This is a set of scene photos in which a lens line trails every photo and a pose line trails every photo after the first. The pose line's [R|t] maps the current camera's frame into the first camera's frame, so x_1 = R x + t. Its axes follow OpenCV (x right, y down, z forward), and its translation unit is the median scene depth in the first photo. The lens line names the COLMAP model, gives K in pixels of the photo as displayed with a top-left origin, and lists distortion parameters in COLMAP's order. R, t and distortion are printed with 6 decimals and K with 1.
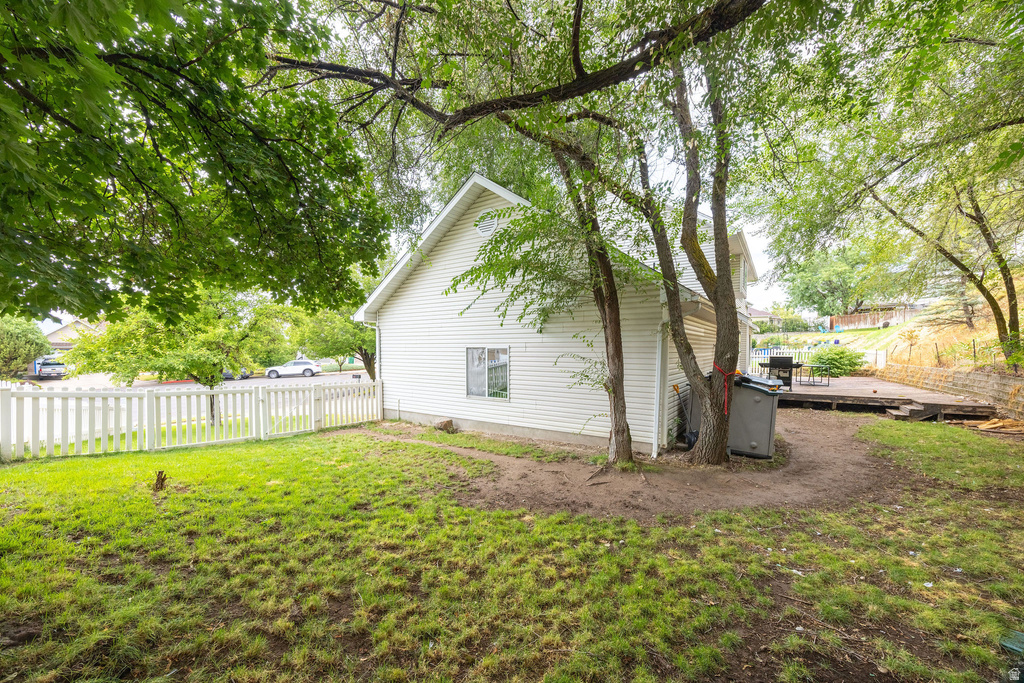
lens RADIAL K [[421.2, 0, 481.0], [0, 421.2, 335.4], [0, 0, 1]] dist [-0.001118, -0.000345]
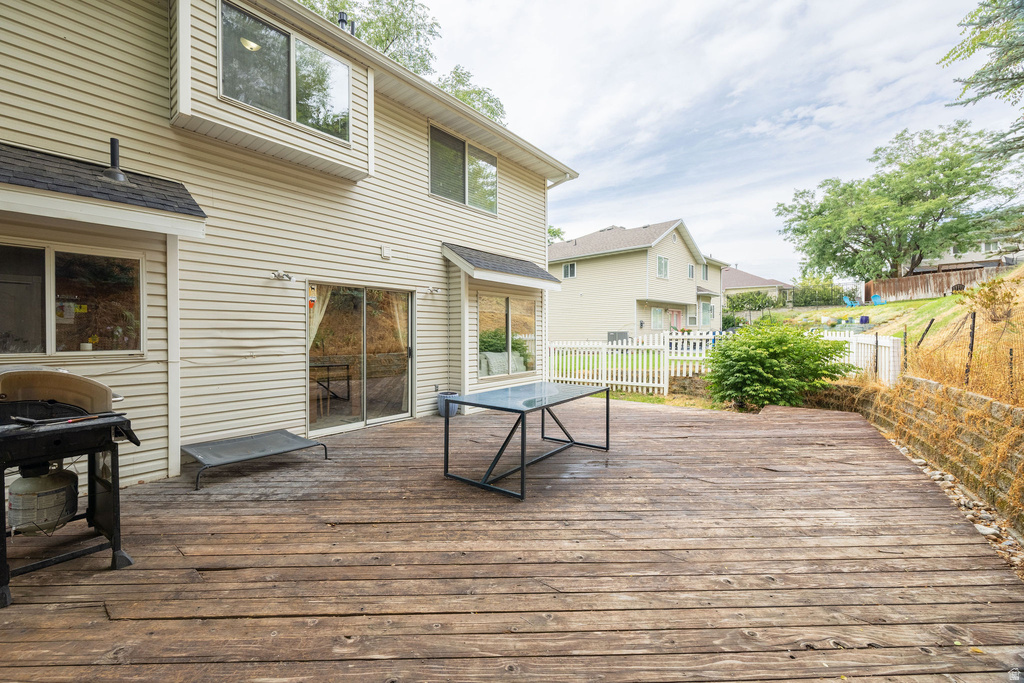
lens RADIAL K [[421.2, 0, 481.0], [0, 421.2, 335.4], [0, 0, 1]] dist [-0.001118, -0.000345]
pose [[0.995019, -0.014546, -0.098618, 0.310550], [0.017509, 0.999419, 0.029242, 0.009804], [0.098135, -0.030823, 0.994696, 0.297179]]
